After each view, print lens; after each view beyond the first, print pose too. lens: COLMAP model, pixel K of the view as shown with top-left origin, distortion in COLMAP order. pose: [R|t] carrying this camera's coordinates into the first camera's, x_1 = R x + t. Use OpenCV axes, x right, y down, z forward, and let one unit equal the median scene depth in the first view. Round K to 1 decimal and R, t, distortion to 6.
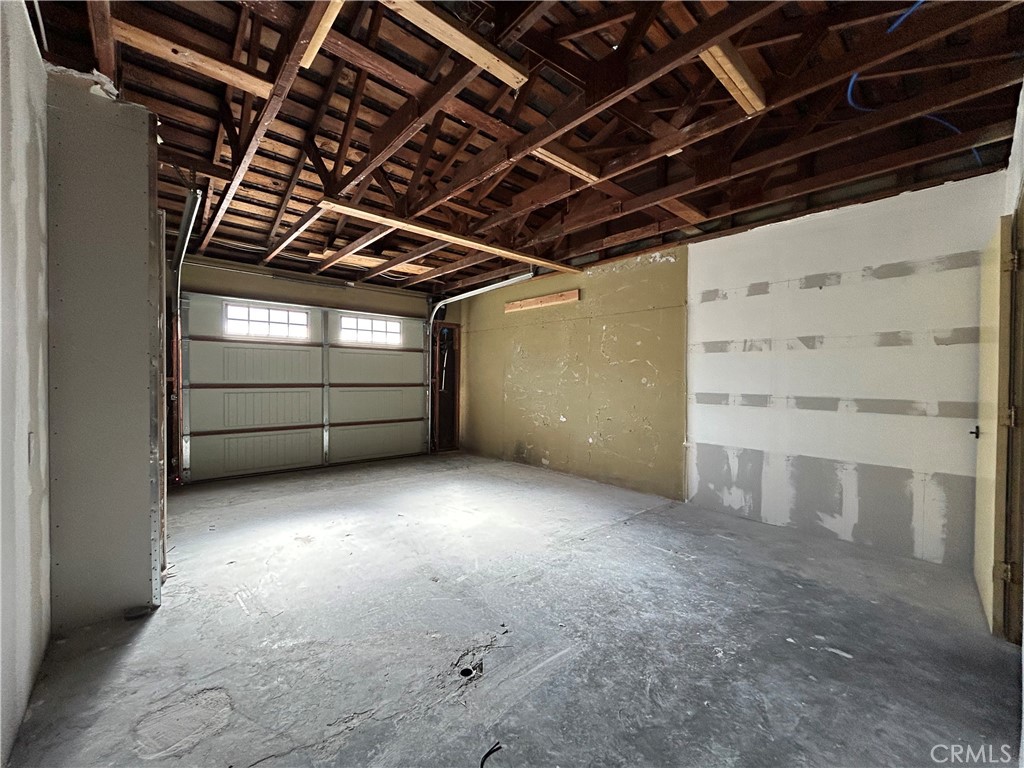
lens RADIAL K [[413.8, 0, 510.7], [0, 413.8, 383.1], [0, 0, 1]] dist [0.000748, 0.000546]
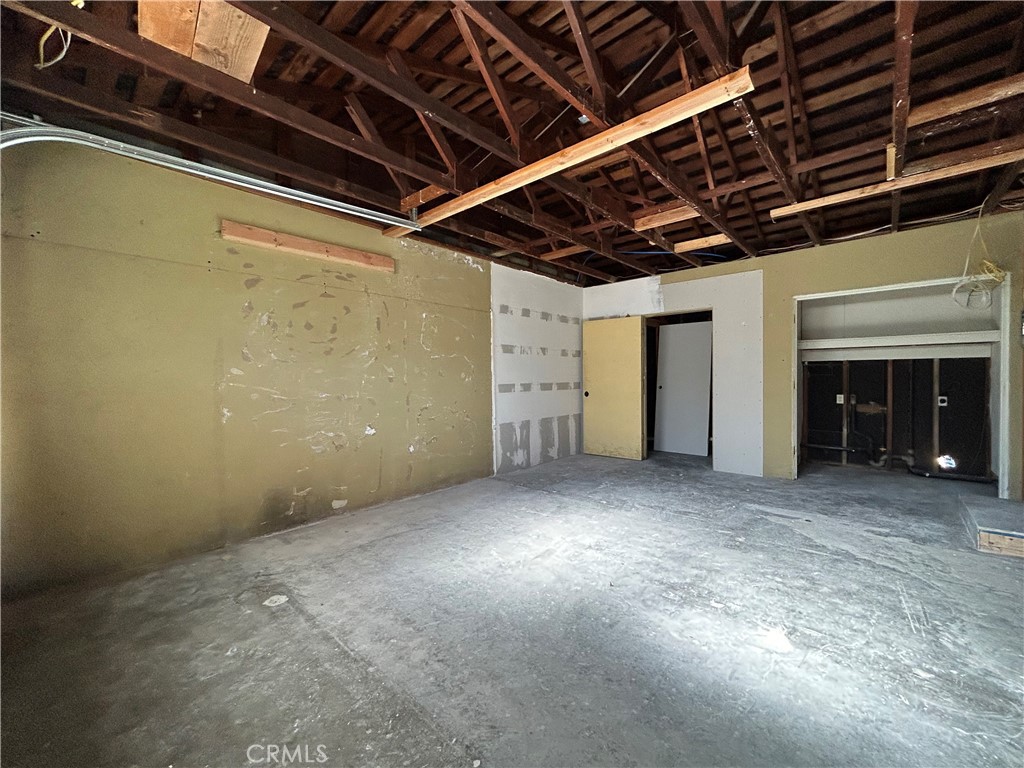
lens RADIAL K [[413.8, 0, 510.7], [0, 413.8, 383.1], [0, 0, 1]] dist [0.000748, 0.000546]
pose [[-0.106364, -0.029256, 0.993897, -0.852767], [0.017604, 0.999355, 0.031300, -0.020392], [-0.994171, 0.020826, -0.105780, 1.170671]]
